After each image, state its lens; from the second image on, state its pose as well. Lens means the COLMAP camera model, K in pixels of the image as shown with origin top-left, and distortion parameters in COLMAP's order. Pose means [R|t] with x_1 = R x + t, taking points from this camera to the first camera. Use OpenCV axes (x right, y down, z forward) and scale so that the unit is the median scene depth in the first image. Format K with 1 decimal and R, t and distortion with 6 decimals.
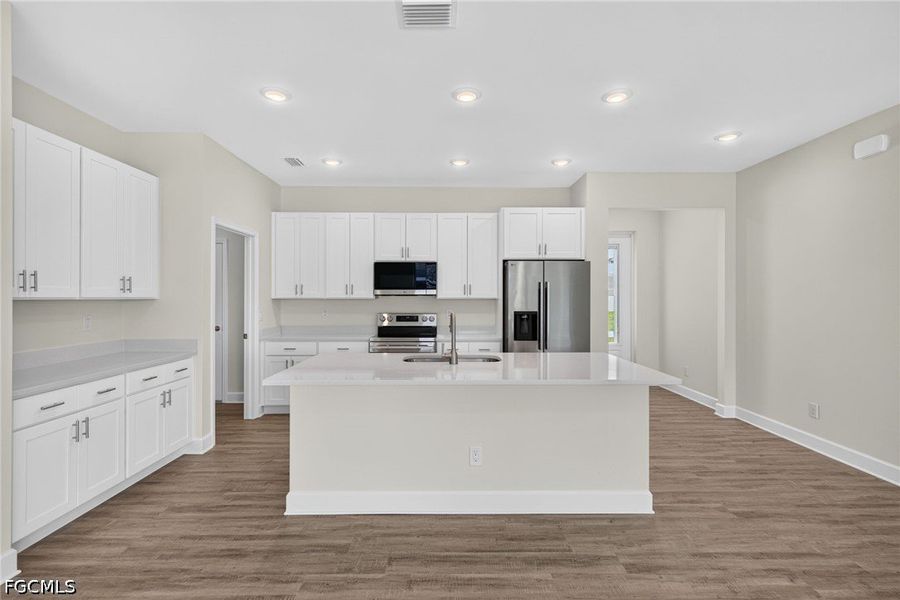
lens RADIAL K [[424.1, 0, 456.8], [0, 424.1, 299.5], [0, 0, 1]] dist [0.005719, 0.000663]
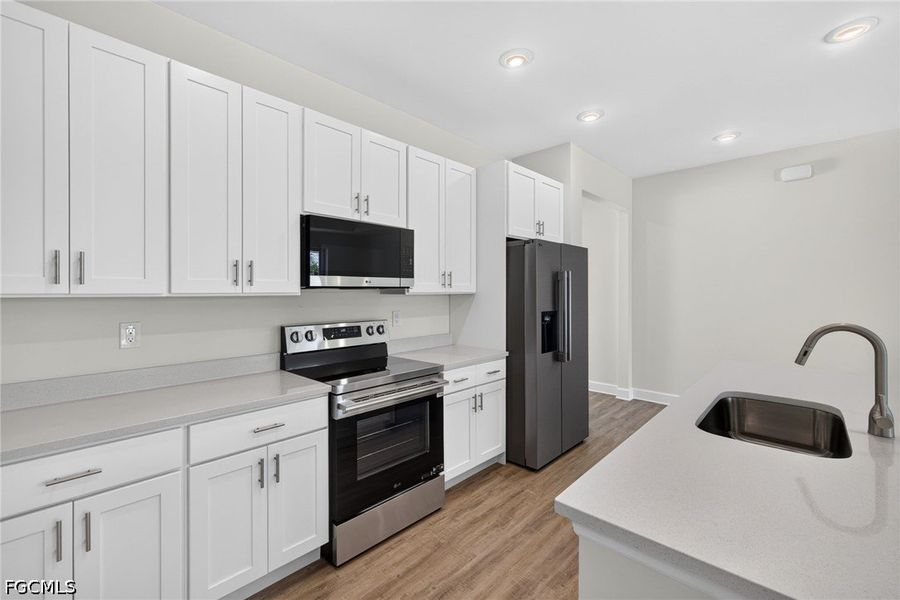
lens RADIAL K [[372.2, 0, 447.2], [0, 372.2, 293.0], [0, 0, 1]] dist [0.003233, -0.000571]
pose [[0.717983, -0.005799, 0.696036, -0.528091], [0.000699, 0.999971, 0.007611, -0.011034], [-0.696060, -0.004978, 0.717966, 0.889339]]
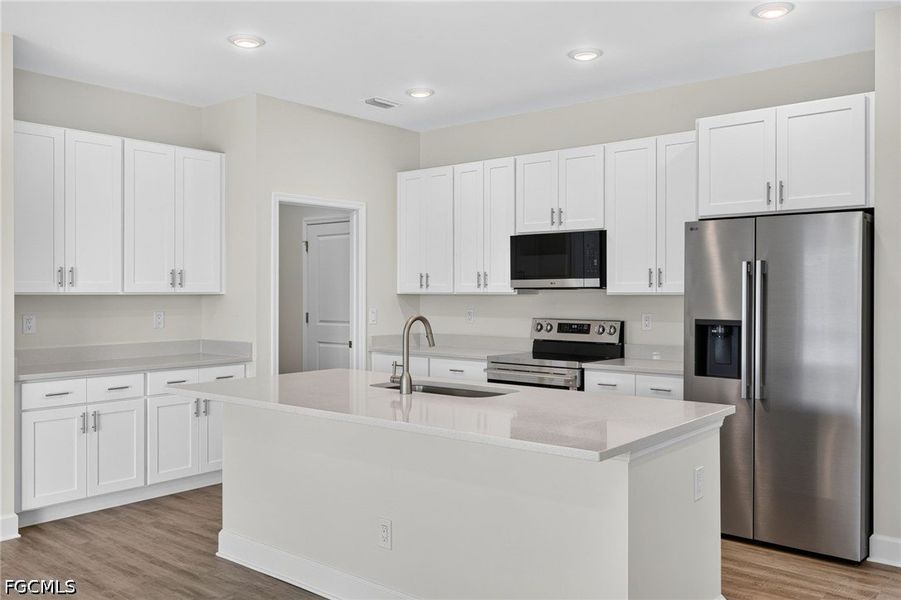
lens RADIAL K [[765.9, 0, 449.2], [0, 765.9, 298.4], [0, 0, 1]] dist [0.013216, -0.007647]
pose [[0.755822, 0.004051, -0.654764, 0.689043], [-0.002799, 0.999992, 0.002955, 0.001300], [0.654771, -0.000400, 0.755827, 0.126858]]
